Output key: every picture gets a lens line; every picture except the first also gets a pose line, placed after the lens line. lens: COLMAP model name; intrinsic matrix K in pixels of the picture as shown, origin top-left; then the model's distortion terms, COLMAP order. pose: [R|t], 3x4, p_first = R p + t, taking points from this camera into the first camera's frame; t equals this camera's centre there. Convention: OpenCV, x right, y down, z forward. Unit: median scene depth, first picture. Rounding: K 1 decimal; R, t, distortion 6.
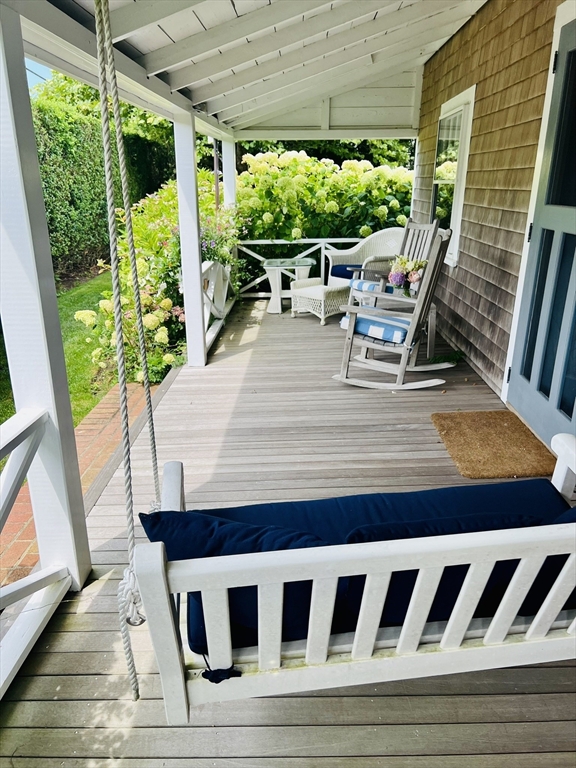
lens RADIAL K [[569.2, 0, 286.9], [0, 569.2, 388.3], [0, 0, 1]] dist [0.042432, -0.086645]
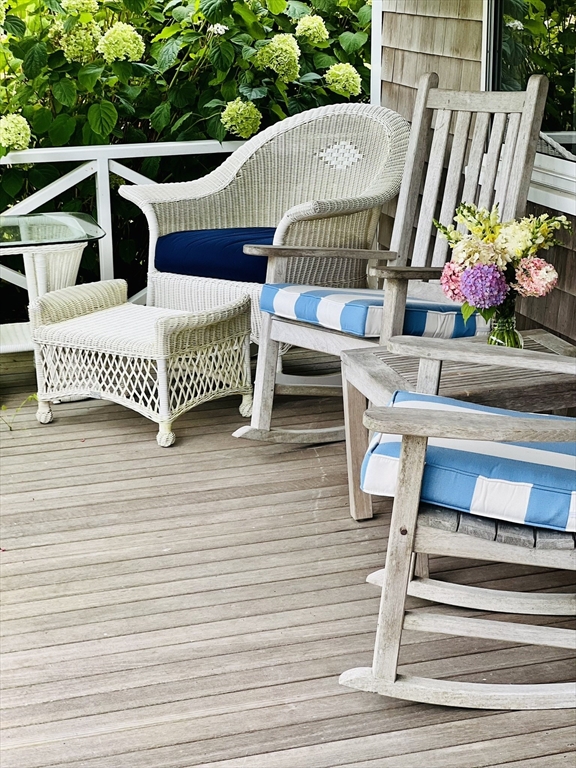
lens RADIAL K [[1727.2, 0, 288.0], [0, 1727.2, 384.0], [0, 0, 1]] dist [-0.088201, 4.518115]
pose [[0.971510, -0.070319, 0.226326, -0.061019], [0.095066, 0.990399, -0.100359, -0.042044], [-0.217096, 0.119015, 0.968868, 0.125717]]
